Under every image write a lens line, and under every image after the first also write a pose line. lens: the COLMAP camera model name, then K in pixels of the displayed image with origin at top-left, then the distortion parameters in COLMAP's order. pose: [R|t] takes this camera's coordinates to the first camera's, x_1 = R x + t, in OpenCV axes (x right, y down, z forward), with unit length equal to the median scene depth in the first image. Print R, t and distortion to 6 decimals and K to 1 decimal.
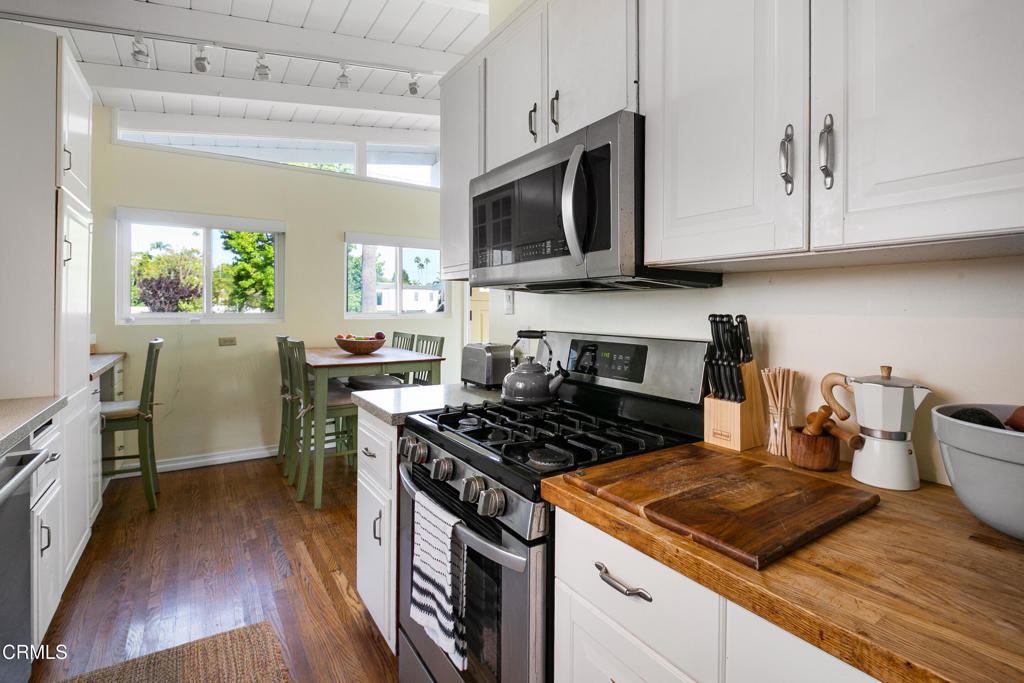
lens RADIAL K [[503.3, 0, 532.5], [0, 503.3, 308.8], [0, 0, 1]] dist [-0.003613, -0.001785]
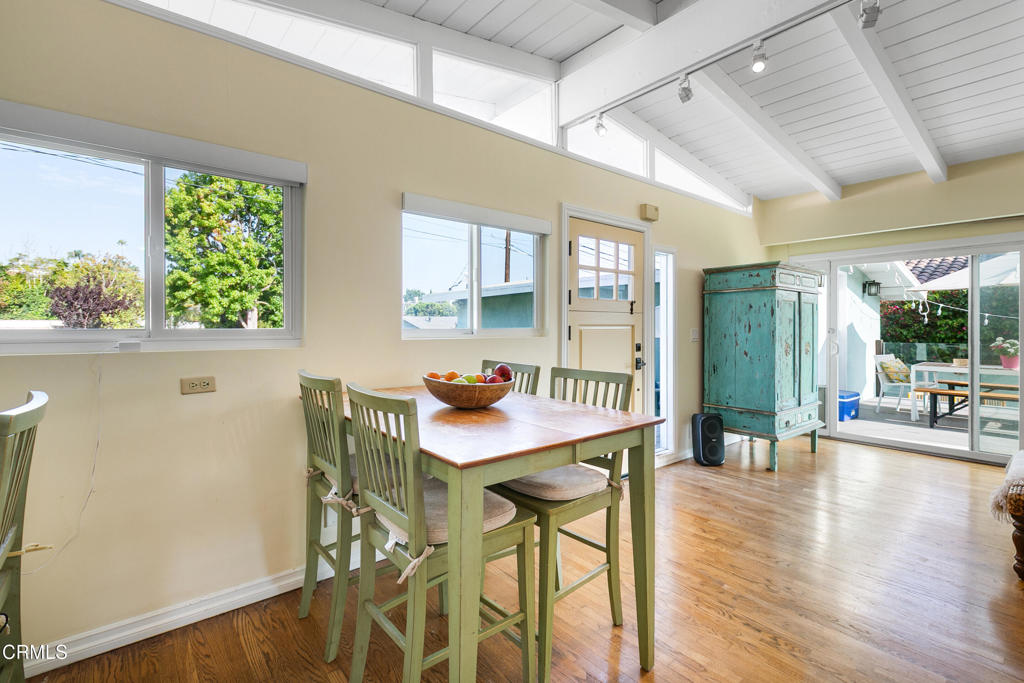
lens RADIAL K [[470.5, 0, 511.9], [0, 470.5, 326.0], [0, 0, 1]] dist [0.002250, -0.001918]
pose [[0.994741, 0.000935, 0.102415, -0.375264], [-0.001413, 0.999988, 0.004596, 0.001940], [-0.102409, -0.004717, 0.994731, 0.543557]]
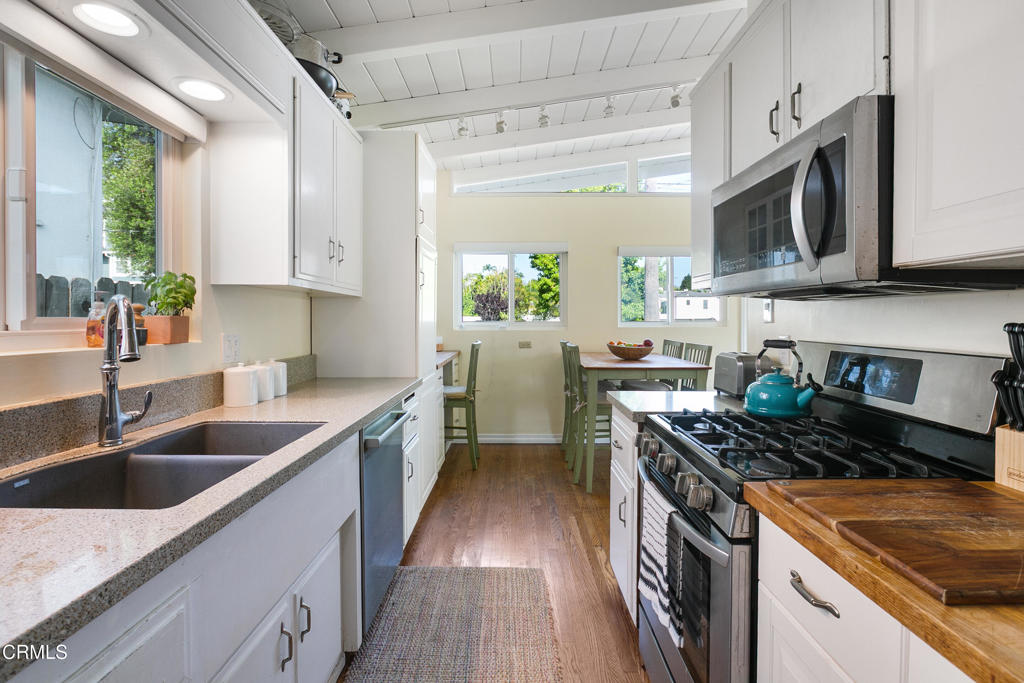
lens RADIAL K [[503.3, 0, 507.9], [0, 503.3, 325.2], [0, 0, 1]] dist [-0.003613, -0.001785]
pose [[0.823511, 0.004118, -0.567285, 0.058542], [0.004866, 0.999886, 0.014322, -0.000402], [0.567279, -0.014554, 0.823397, -0.035693]]
